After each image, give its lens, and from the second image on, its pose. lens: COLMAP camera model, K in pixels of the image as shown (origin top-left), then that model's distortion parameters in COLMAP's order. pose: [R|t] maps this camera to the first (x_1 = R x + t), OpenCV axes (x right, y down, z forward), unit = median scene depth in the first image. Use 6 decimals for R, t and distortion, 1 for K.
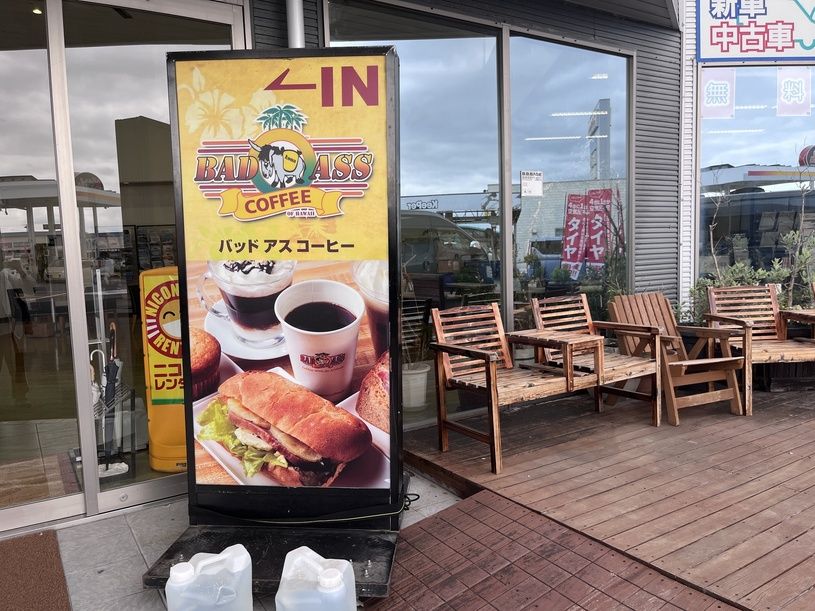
lens RADIAL K [[619.9, 0, 407.5], [0, 619.9, 305.5], [0, 0, 1]] dist [0.071121, -0.080434]
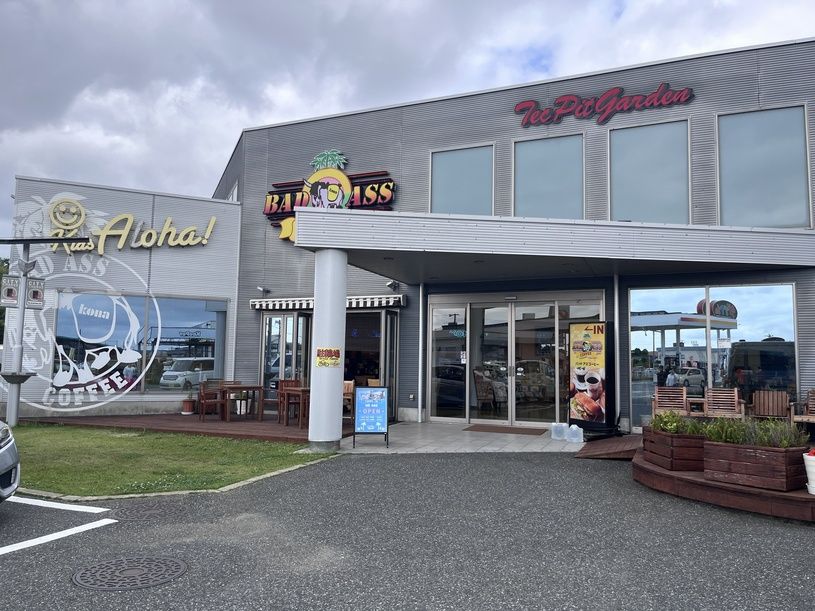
lens RADIAL K [[619.9, 0, 407.5], [0, 619.9, 305.5], [0, 0, 1]] dist [0.071121, -0.080434]
pose [[0.574334, -0.040645, -0.817611, 1.104265], [-0.109816, 0.985914, -0.126152, 0.079108], [0.811222, 0.162240, 0.561780, -1.058391]]
